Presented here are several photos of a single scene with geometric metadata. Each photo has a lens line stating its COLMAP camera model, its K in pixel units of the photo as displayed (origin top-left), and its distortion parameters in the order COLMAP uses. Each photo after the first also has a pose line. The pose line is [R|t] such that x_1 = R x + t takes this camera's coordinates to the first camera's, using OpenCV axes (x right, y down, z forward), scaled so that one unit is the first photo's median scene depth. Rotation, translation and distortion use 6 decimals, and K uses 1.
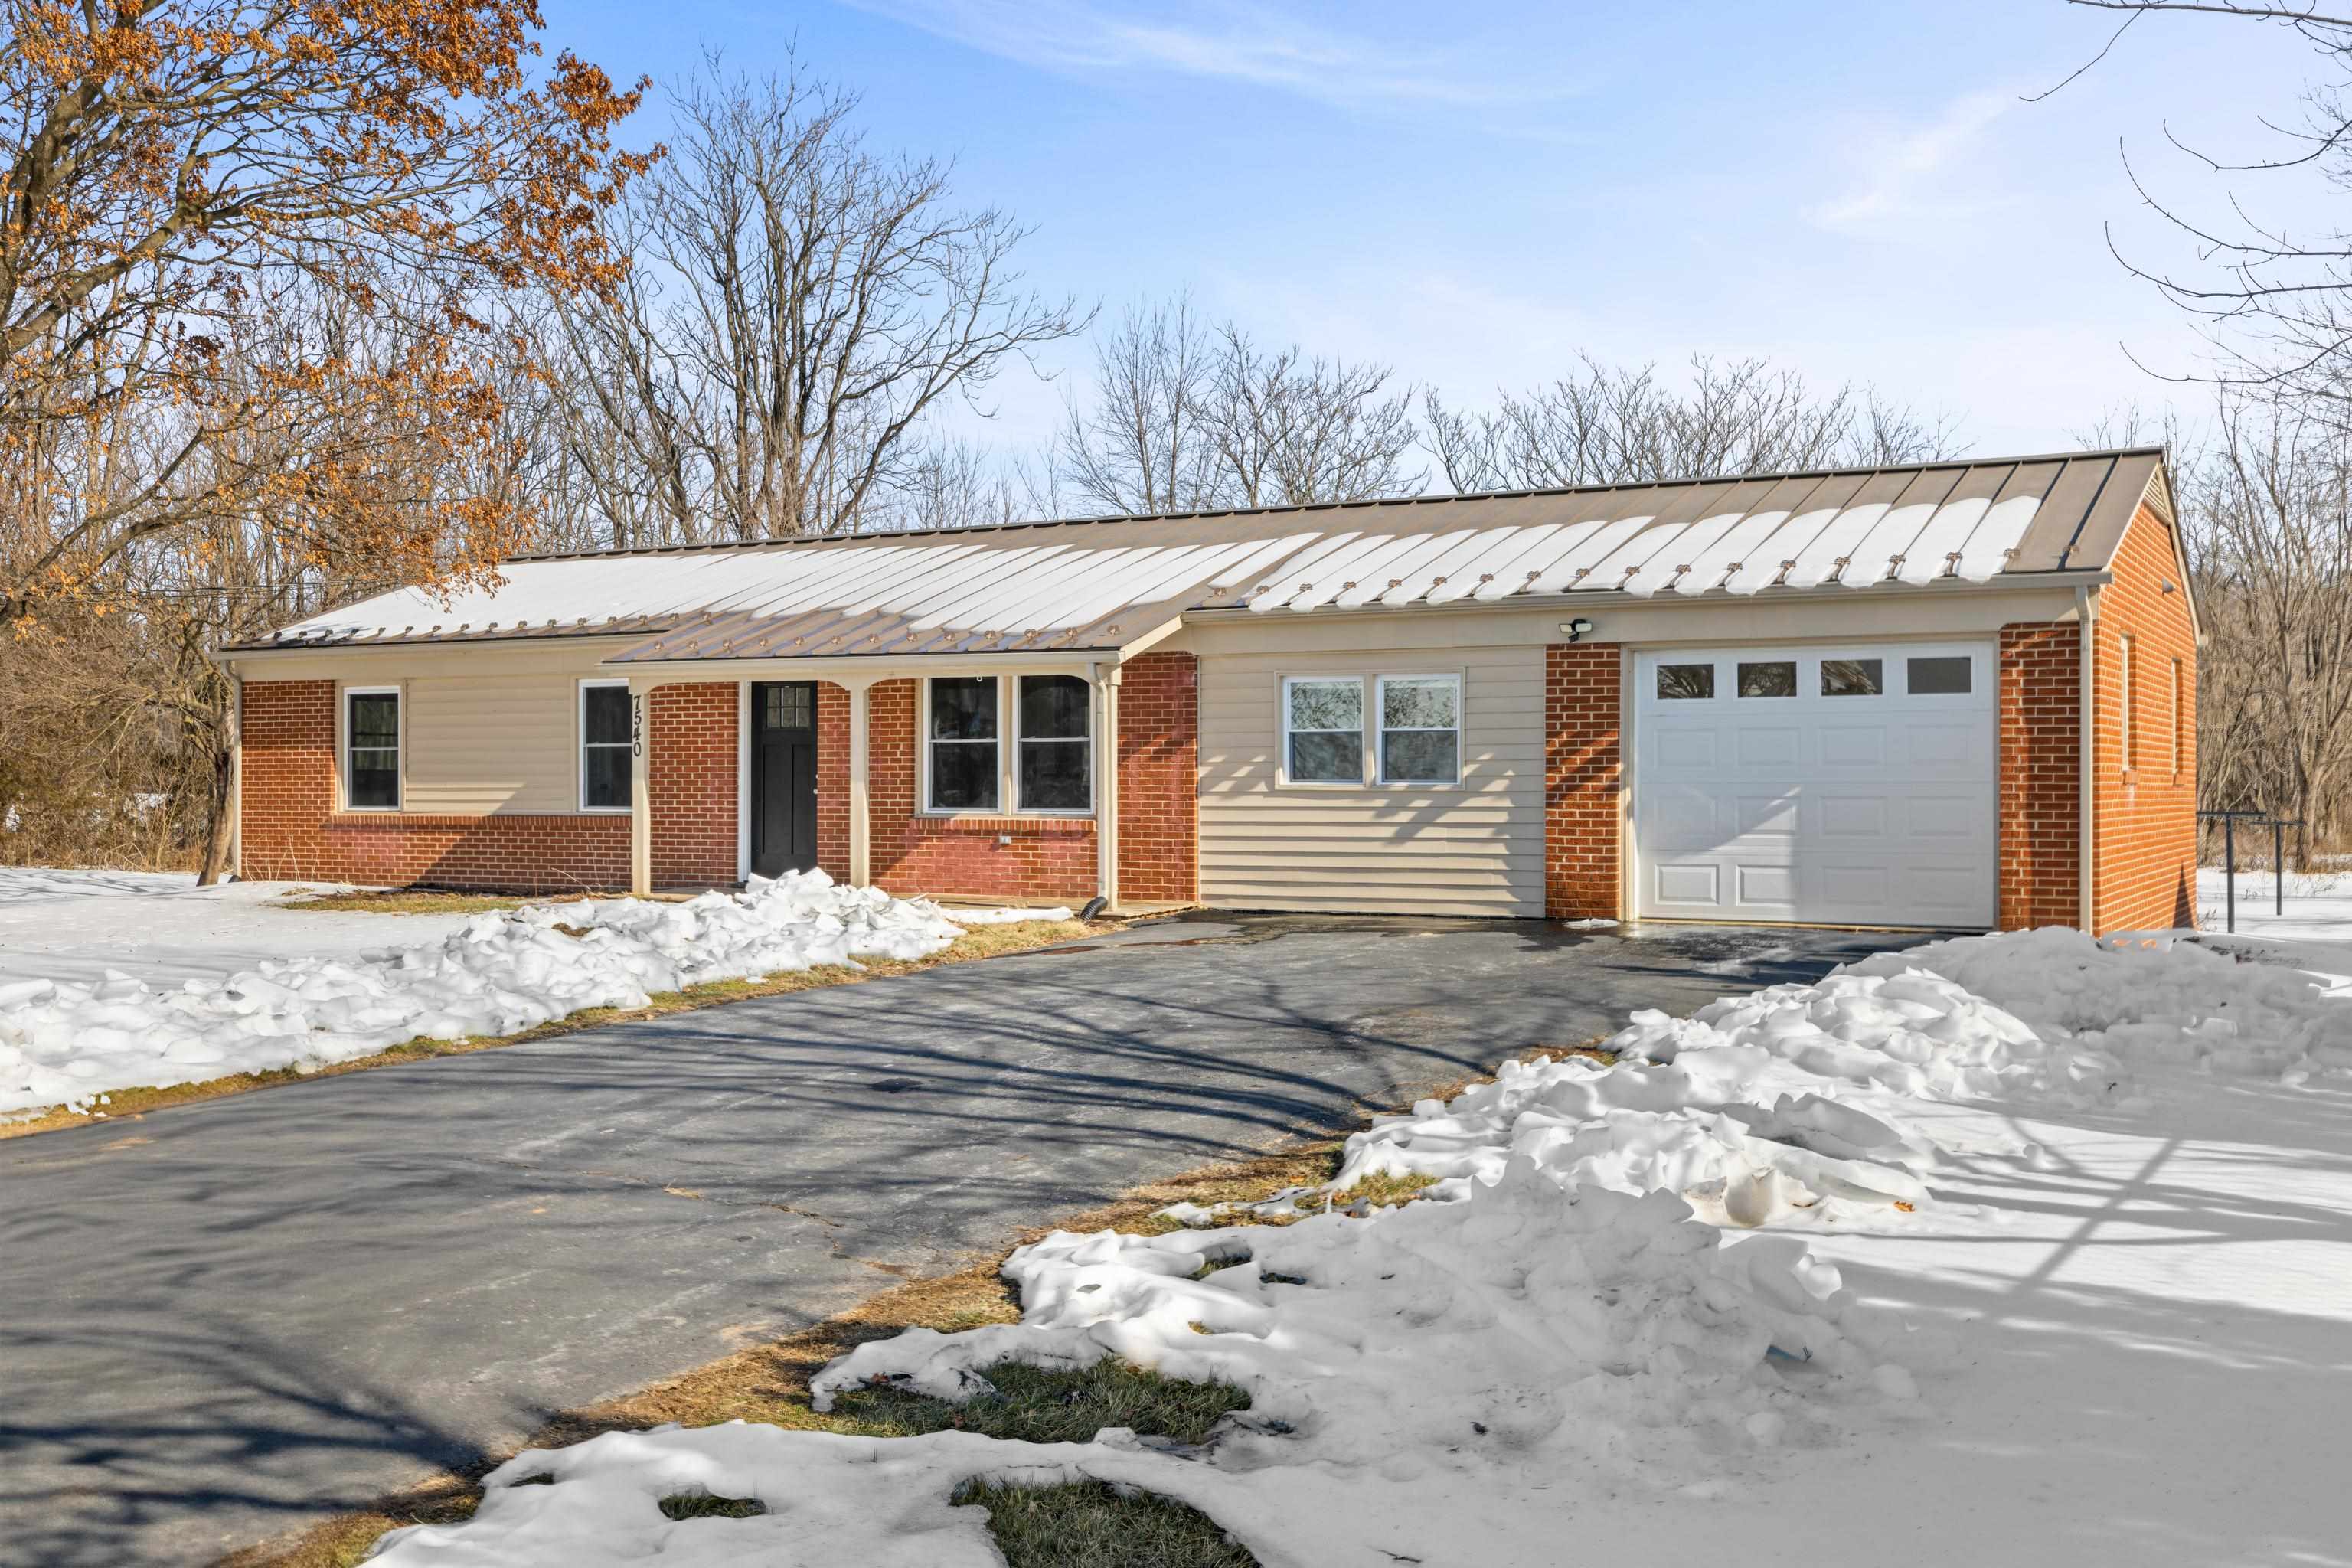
lens RADIAL K [[2272.4, 0, 1181.1], [0, 2272.4, 789.3], [0, 0, 1]] dist [0.001103, 0.000000]
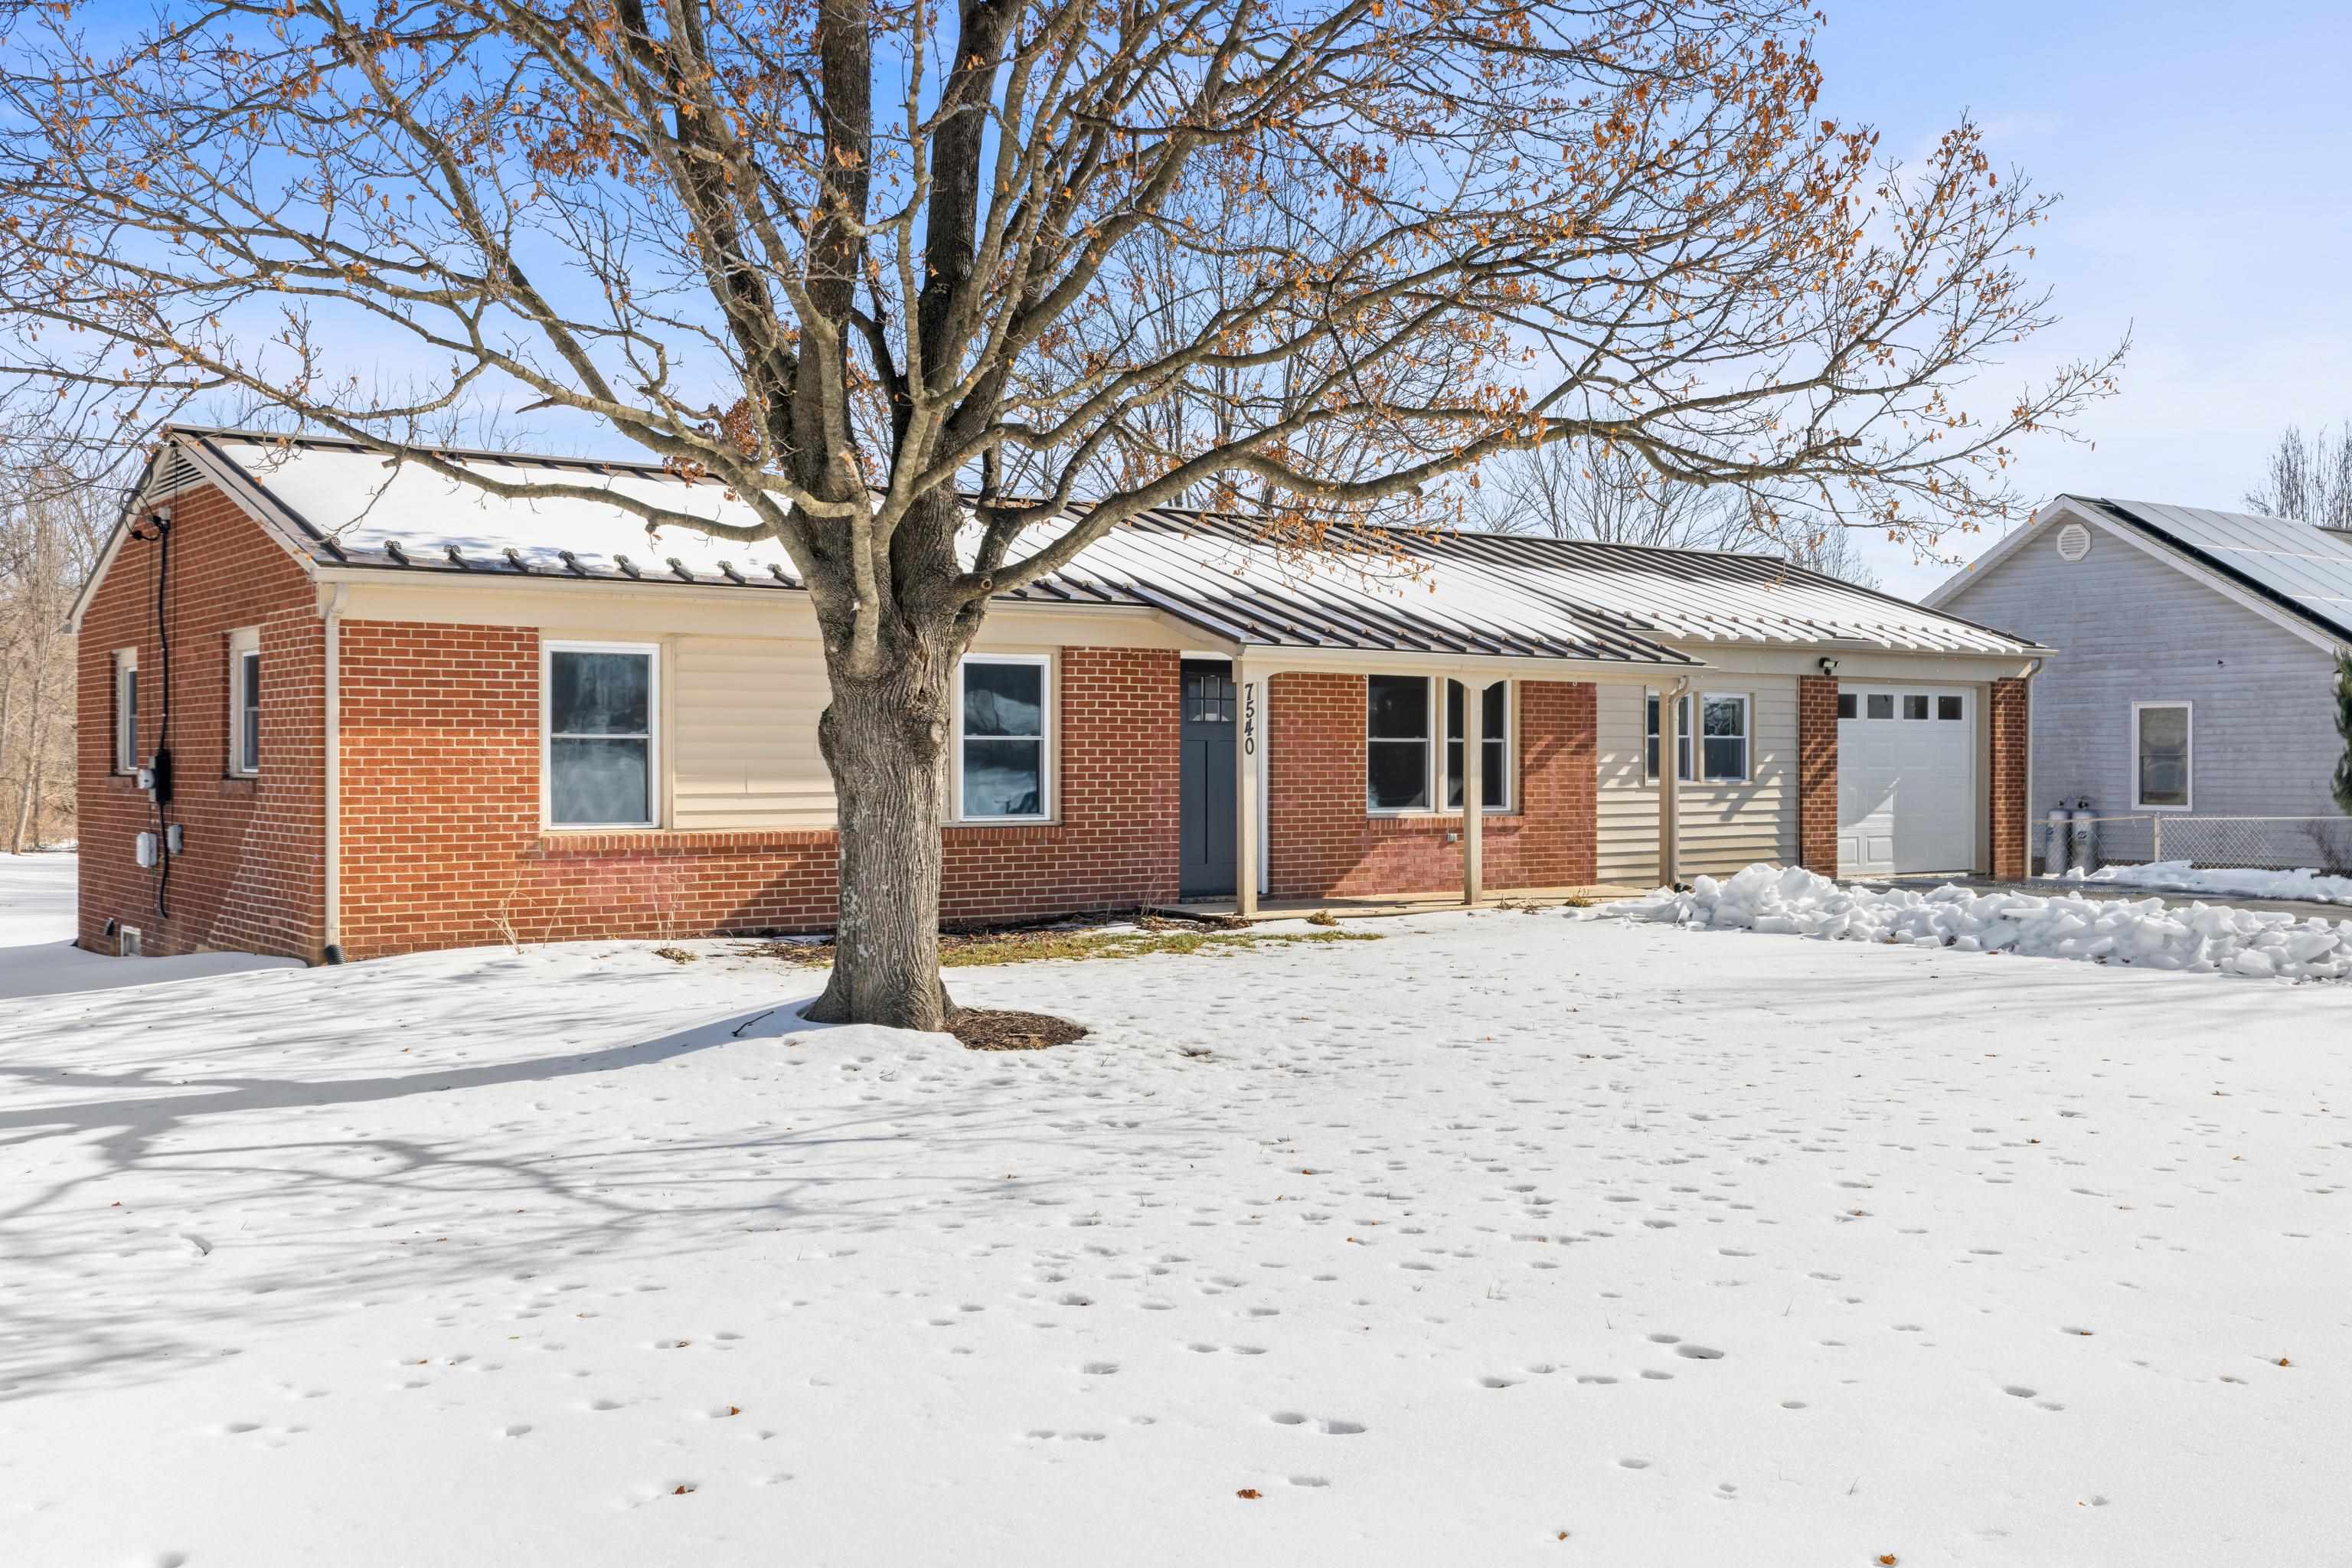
lens RADIAL K [[2272.4, 0, 1185.7], [0, 2272.4, 773.6], [0, 0, 1]] dist [0.001103, 0.000000]
pose [[0.419814, -0.001163, 0.907609, -1.101751], [0.006248, 0.999979, -0.001609, -0.005885], [-0.907589, 0.006346, 0.419813, 0.704861]]
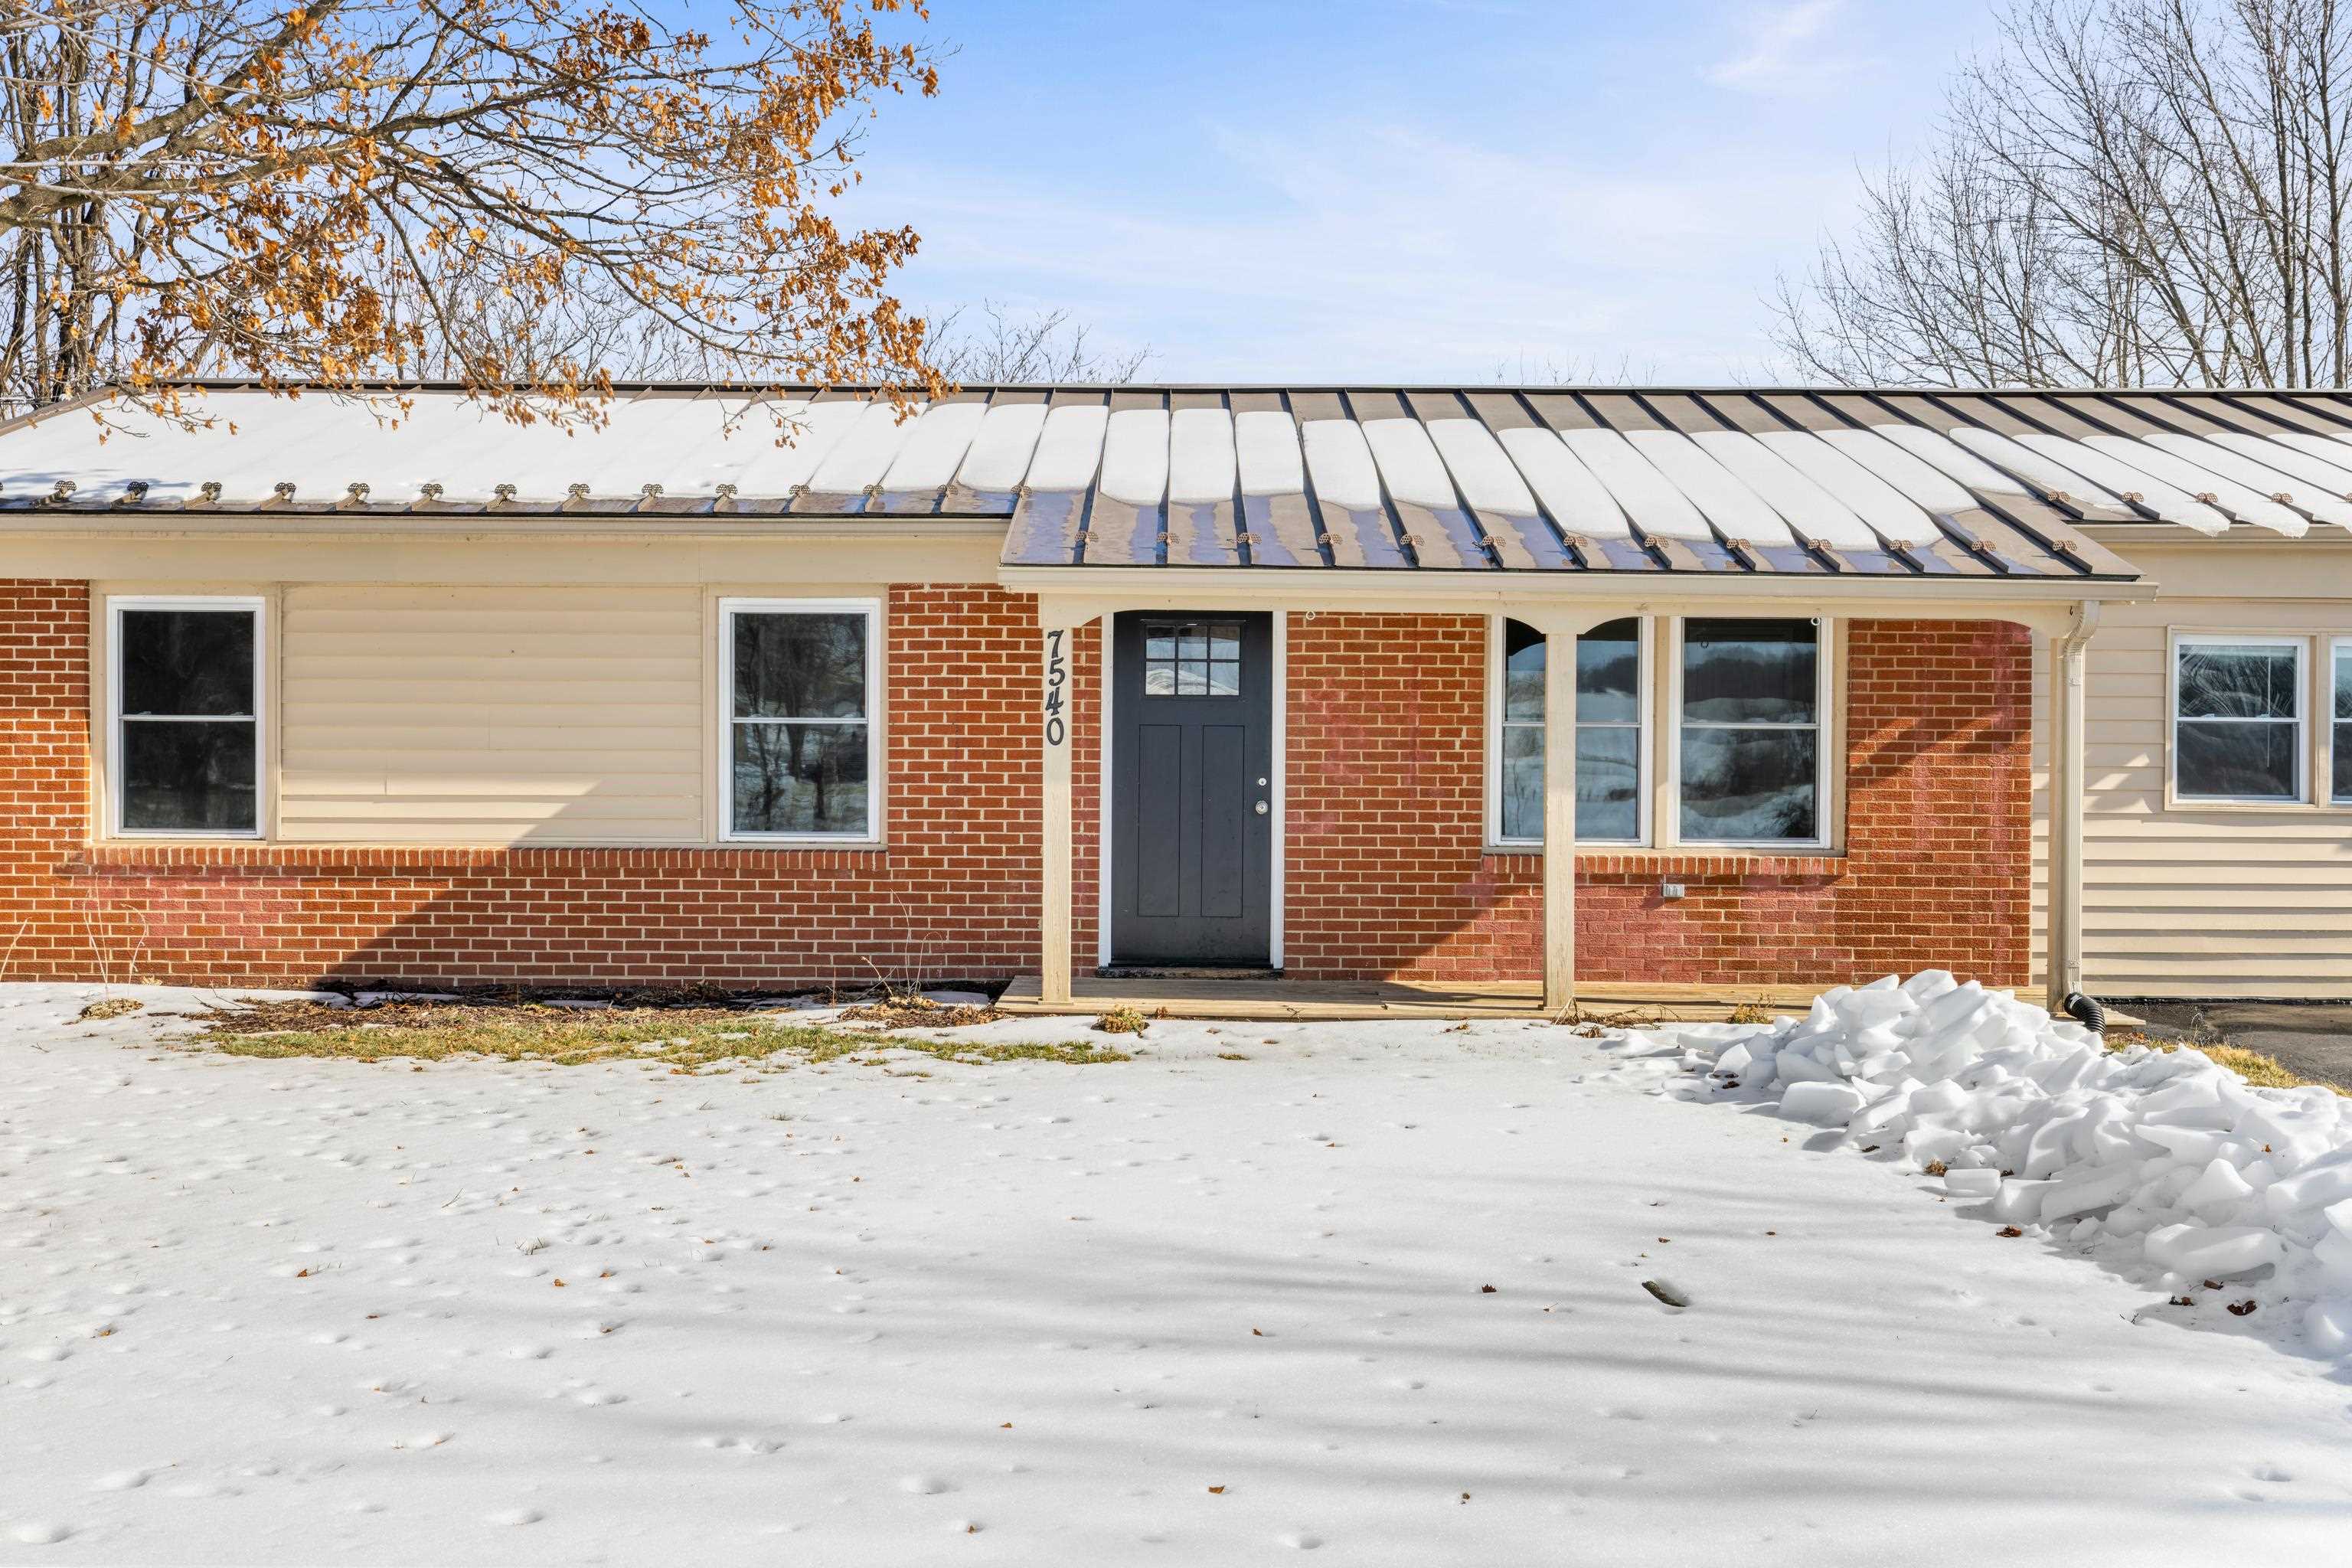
lens RADIAL K [[2489.3, 0, 1193.5], [0, 2489.3, 797.4], [0, 0, 1]] dist [-0.005743, 0.000000]
pose [[0.883314, 0.000981, 0.468781, -0.519429], [-0.006127, 0.999937, 0.009452, -0.008219], [-0.468742, -0.011221, 0.883264, 0.495524]]
